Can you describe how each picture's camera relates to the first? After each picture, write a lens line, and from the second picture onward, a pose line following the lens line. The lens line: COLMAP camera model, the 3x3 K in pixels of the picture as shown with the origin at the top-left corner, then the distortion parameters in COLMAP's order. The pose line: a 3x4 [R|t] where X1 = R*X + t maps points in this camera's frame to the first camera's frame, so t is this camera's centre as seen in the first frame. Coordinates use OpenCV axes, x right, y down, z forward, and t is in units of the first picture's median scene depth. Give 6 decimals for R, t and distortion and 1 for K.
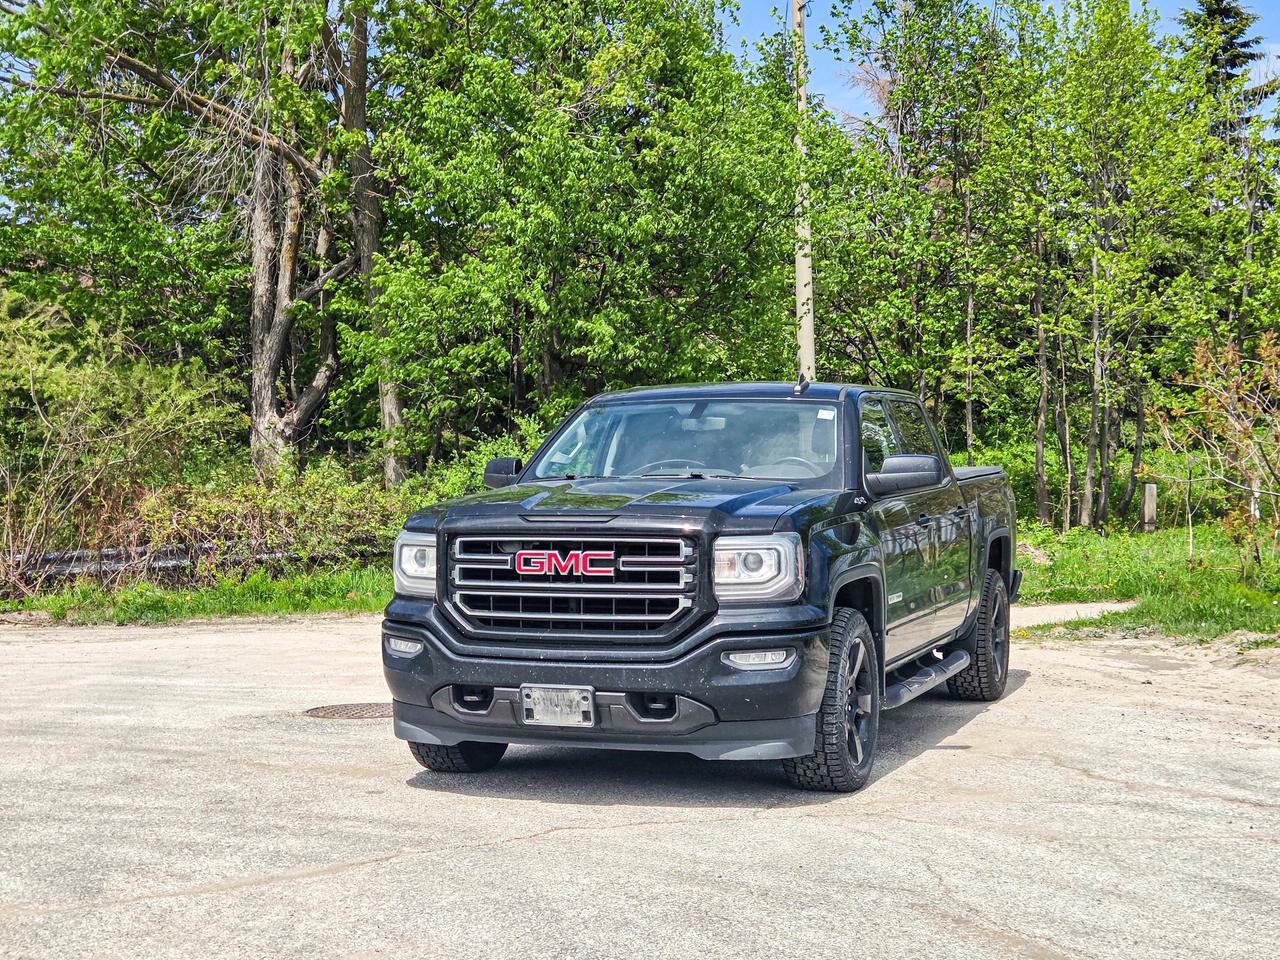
lens RADIAL K [[1950.1, 0, 628.0], [0, 1950.1, 518.2], [0, 0, 1]] dist [0.067520, 0.000000]
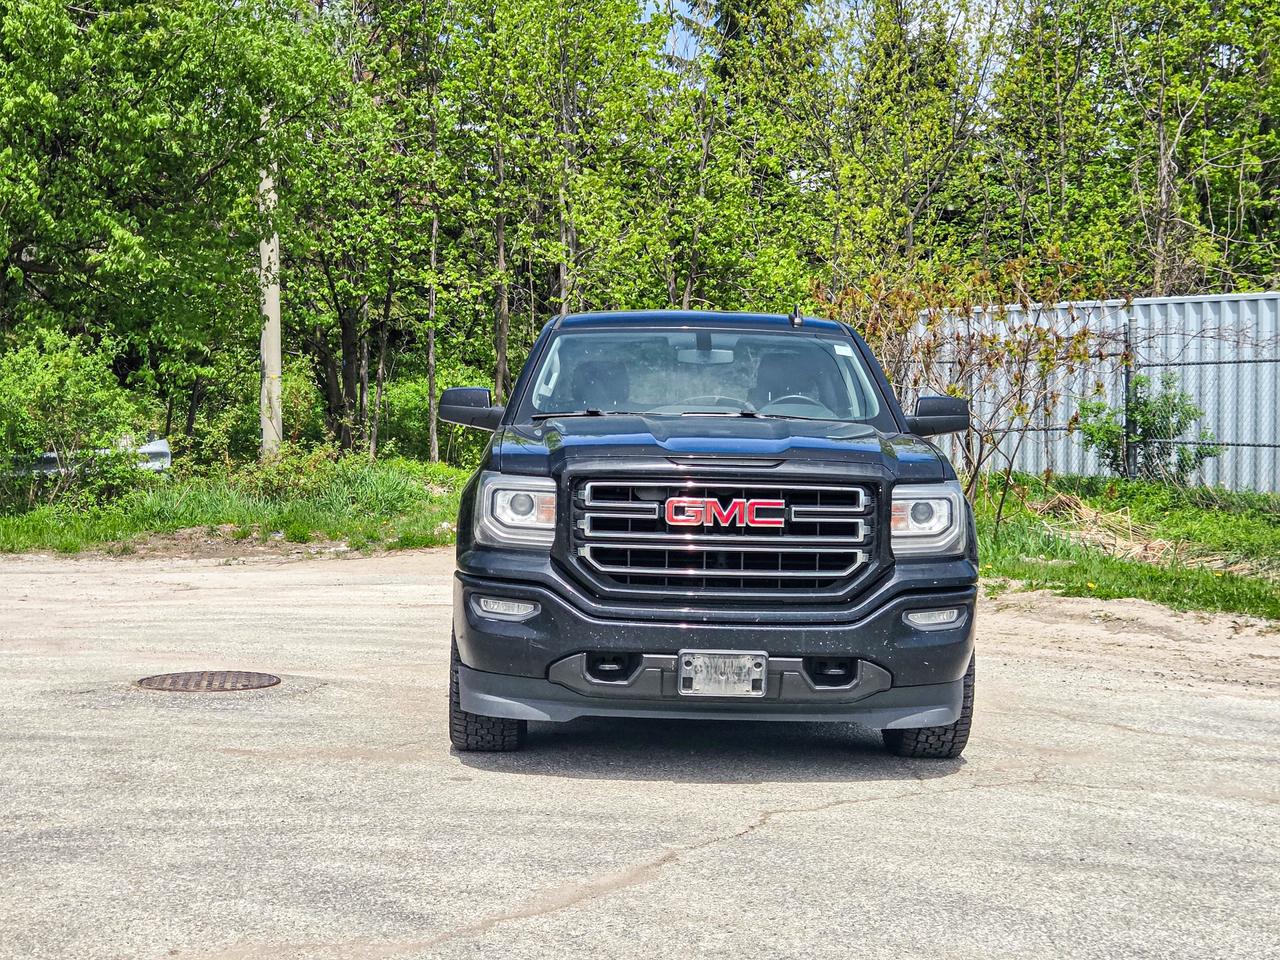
lens RADIAL K [[2069.6, 0, 640.1], [0, 2069.6, 478.0], [0, 0, 1]] dist [0.101299, 0.000000]
pose [[0.931085, 0.010297, 0.364657, -0.207097], [-0.015491, 0.999816, 0.011321, -0.001403], [-0.364473, -0.016190, 0.931073, 0.069371]]
